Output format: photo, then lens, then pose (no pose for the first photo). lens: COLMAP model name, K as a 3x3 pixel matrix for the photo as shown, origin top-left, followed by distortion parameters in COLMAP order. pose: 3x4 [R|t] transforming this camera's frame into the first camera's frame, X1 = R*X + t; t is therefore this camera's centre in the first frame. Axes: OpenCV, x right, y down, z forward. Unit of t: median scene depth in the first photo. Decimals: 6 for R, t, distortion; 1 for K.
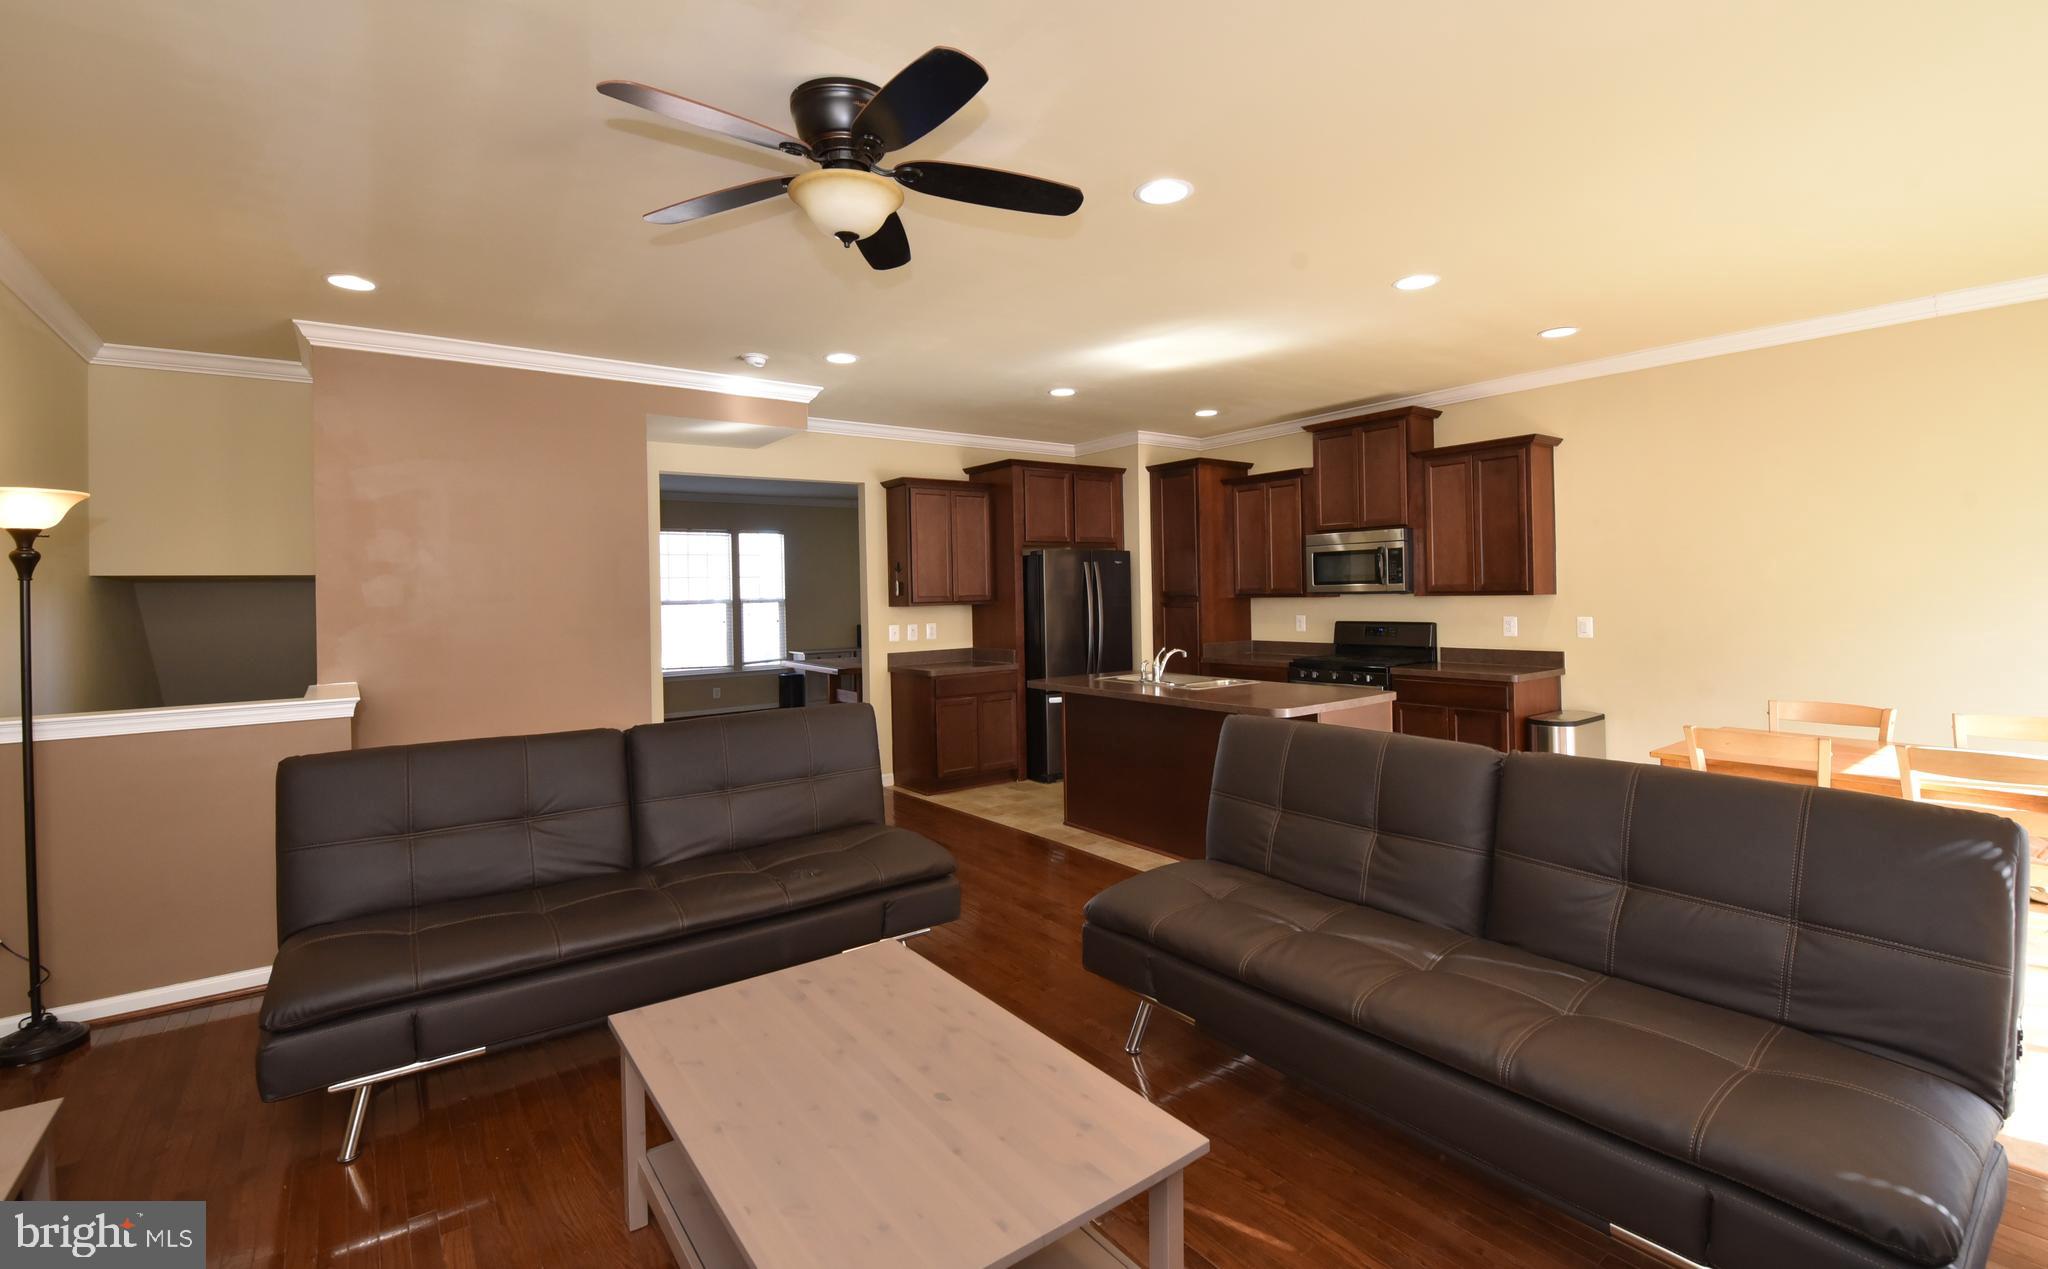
lens RADIAL K [[902.0, 0, 1028.6], [0, 902.0, 584.2], [0, 0, 1]] dist [-0.001534, -0.000127]
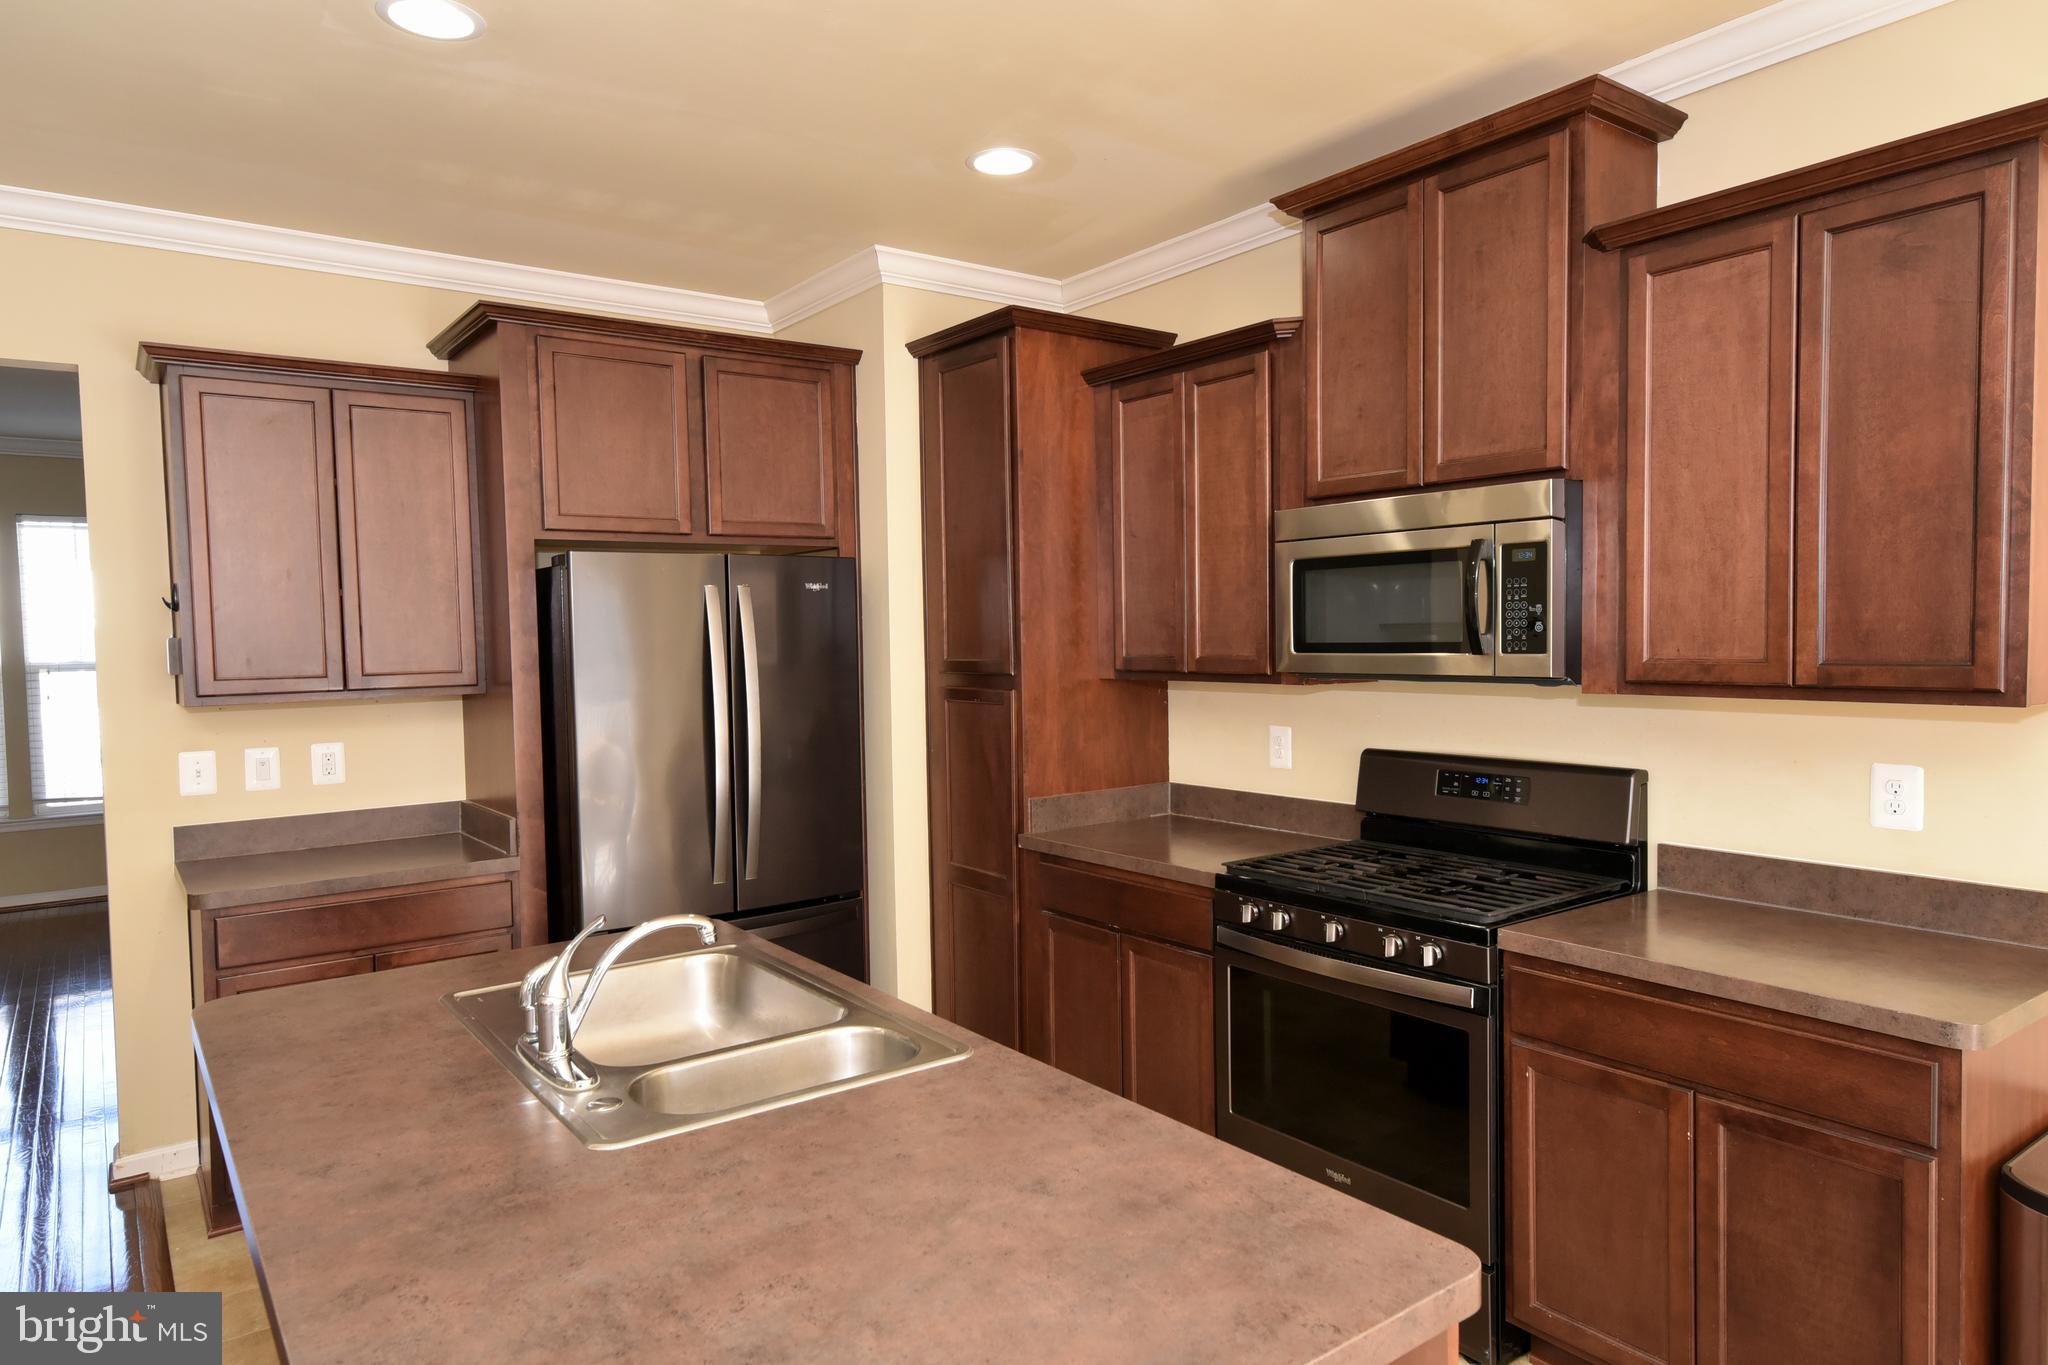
lens RADIAL K [[1261.5, 0, 1024.0], [0, 1261.5, 682.5], [0, 0, 1]] dist [0.015374, -0.000143]
pose [[0.999926, 0.002588, -0.011918, 0.214000], [-0.001992, 0.998761, 0.049721, -0.011251], [0.012032, -0.049694, 0.998692, 0.500866]]
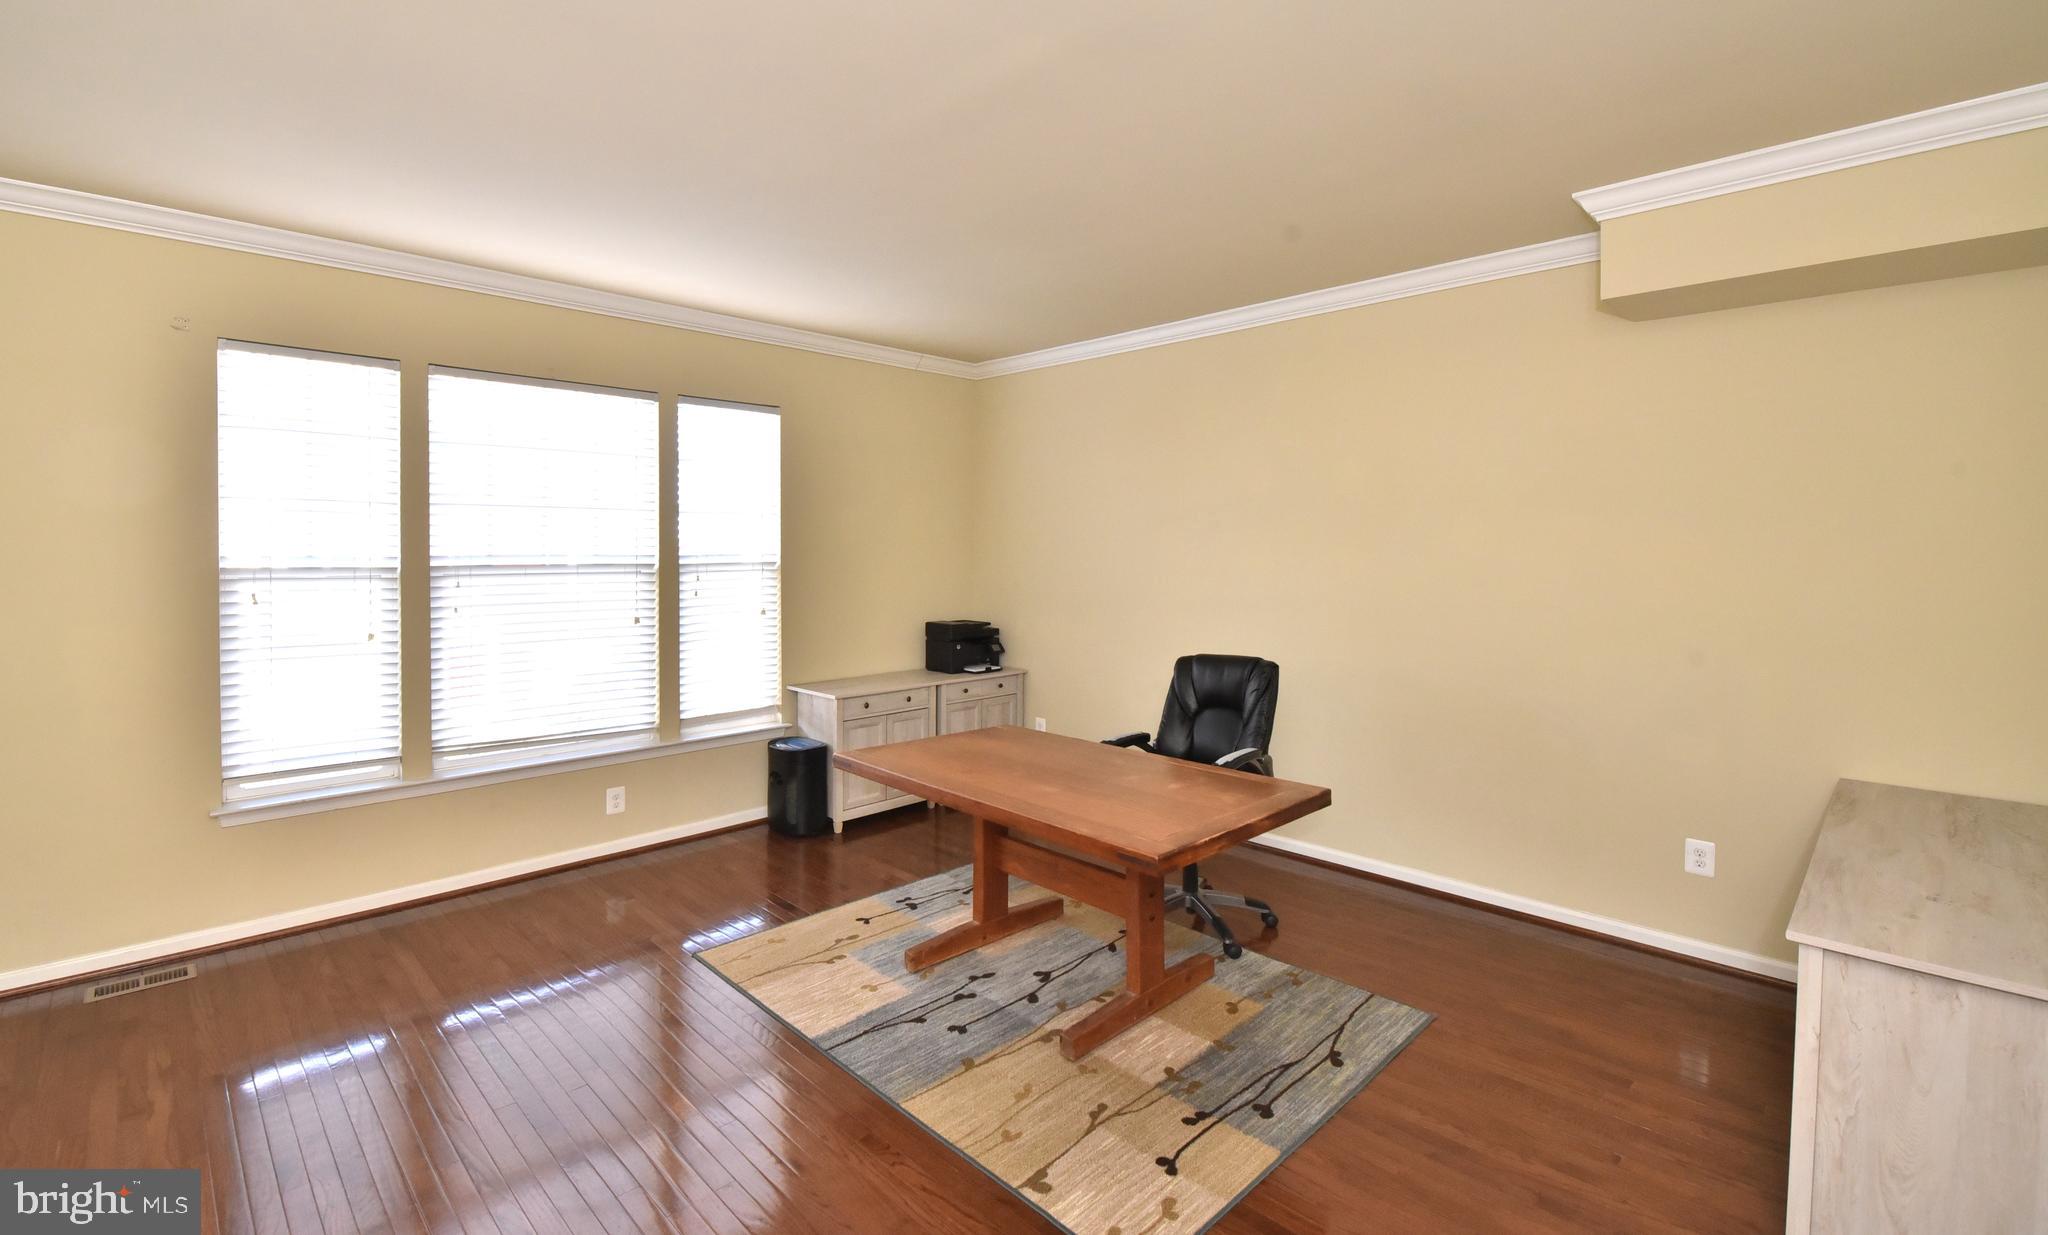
lens RADIAL K [[896.6, 0, 1022.1], [0, 896.6, 548.2], [0, 0, 1]] dist [-0.001038, -0.000128]
pose [[0.989952, 0.023048, 0.139515, -0.380963], [-0.024610, 0.999652, 0.009480, 0.004105], [-0.139248, -0.012819, 0.990175, 0.983474]]
